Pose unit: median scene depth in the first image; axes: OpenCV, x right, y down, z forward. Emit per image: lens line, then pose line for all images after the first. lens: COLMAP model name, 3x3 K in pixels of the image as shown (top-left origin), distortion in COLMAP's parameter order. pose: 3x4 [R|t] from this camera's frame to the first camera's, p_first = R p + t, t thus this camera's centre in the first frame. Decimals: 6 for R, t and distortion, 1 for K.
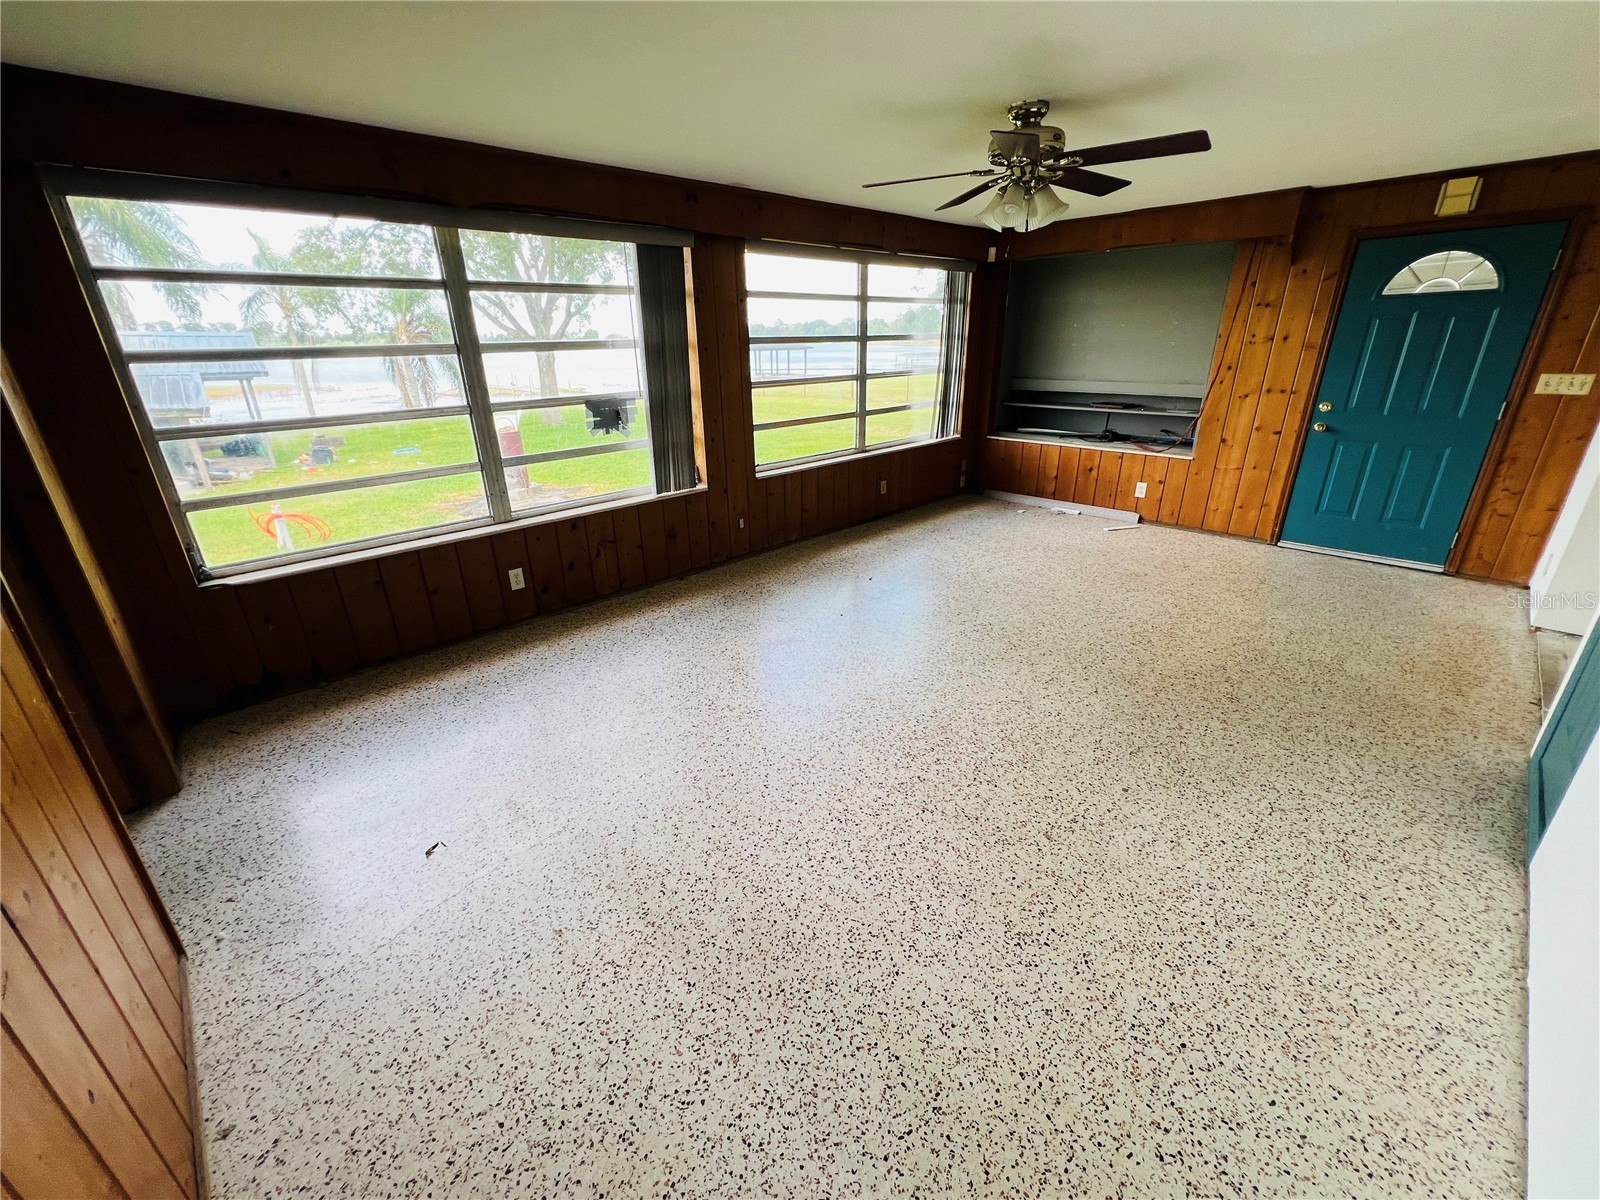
lens RADIAL K [[649.2, 0, 800.2], [0, 649.2, 587.2], [0, 0, 1]] dist [-0.022842, 0.000359]
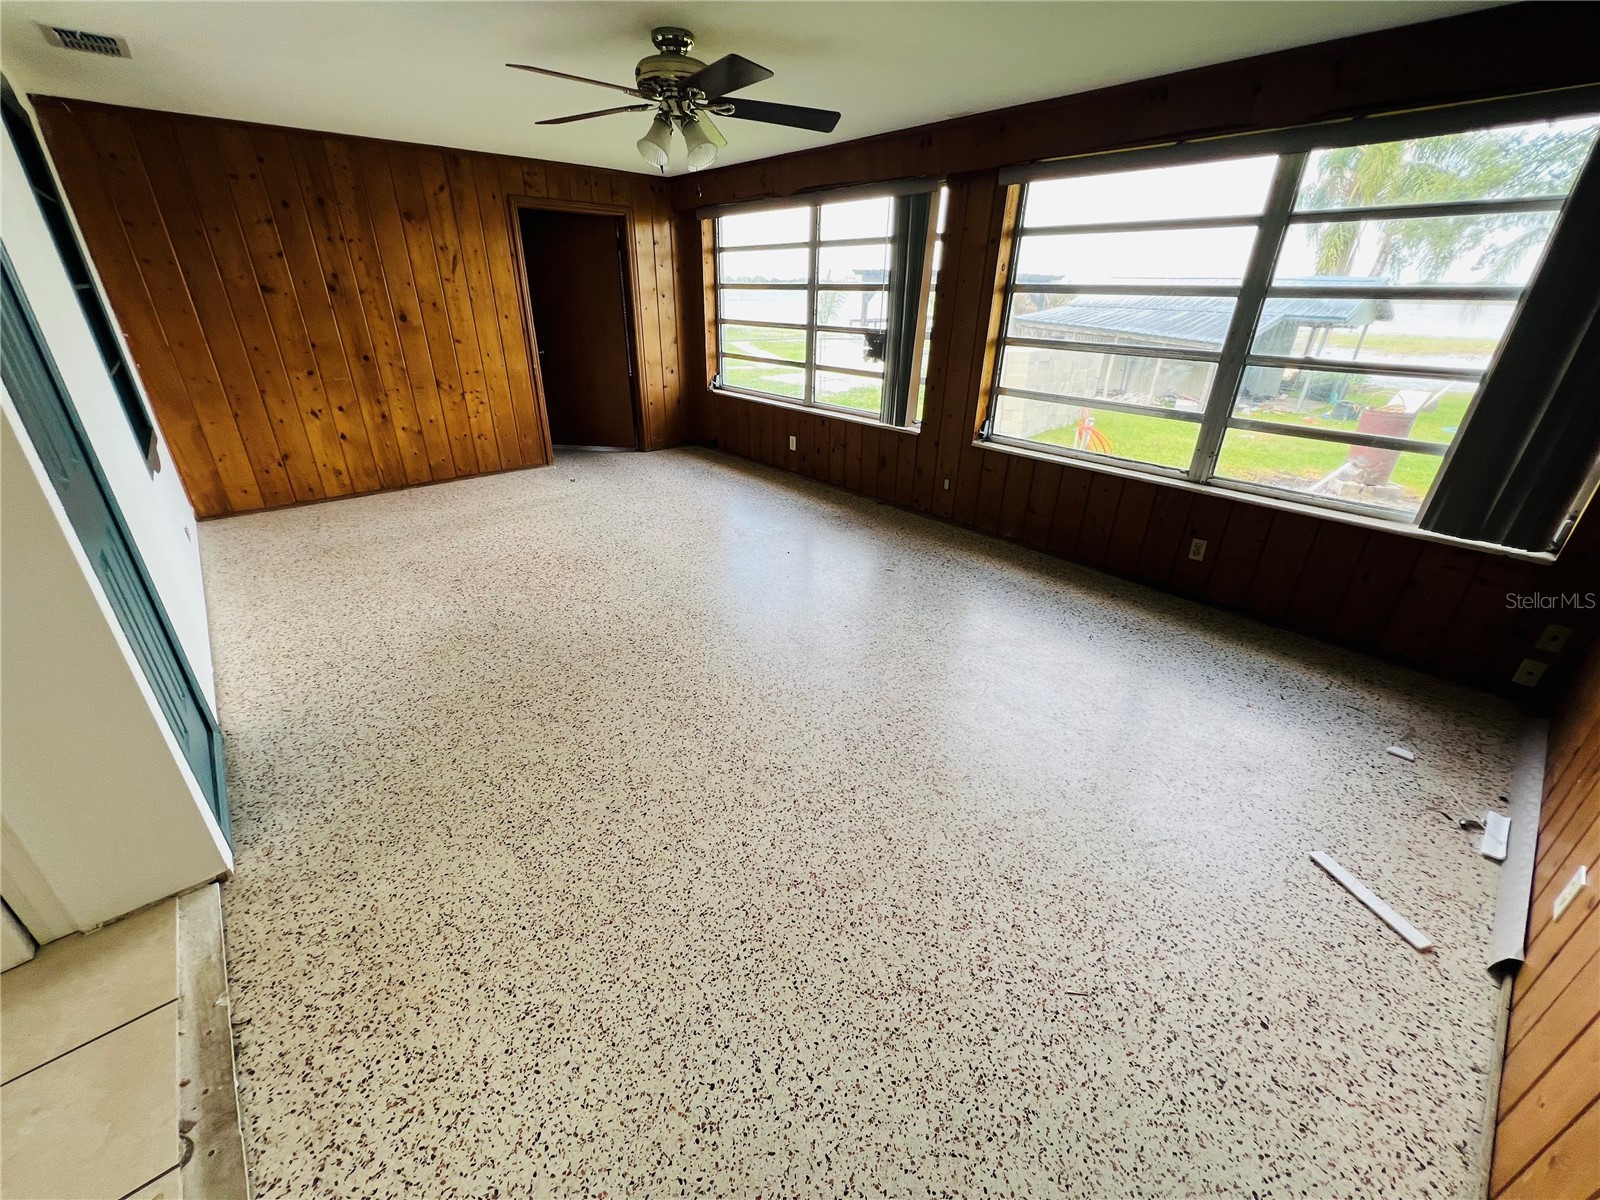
lens RADIAL K [[644.3, 0, 795.4], [0, 644.3, 598.9], [0, 0, 1]] dist [0.000250, 0.000620]
pose [[-0.039433, 0.459026, -0.887547, 1.022185], [-0.362019, 0.821329, 0.440863, -0.361015], [0.931336, 0.338693, 0.133789, 0.868956]]
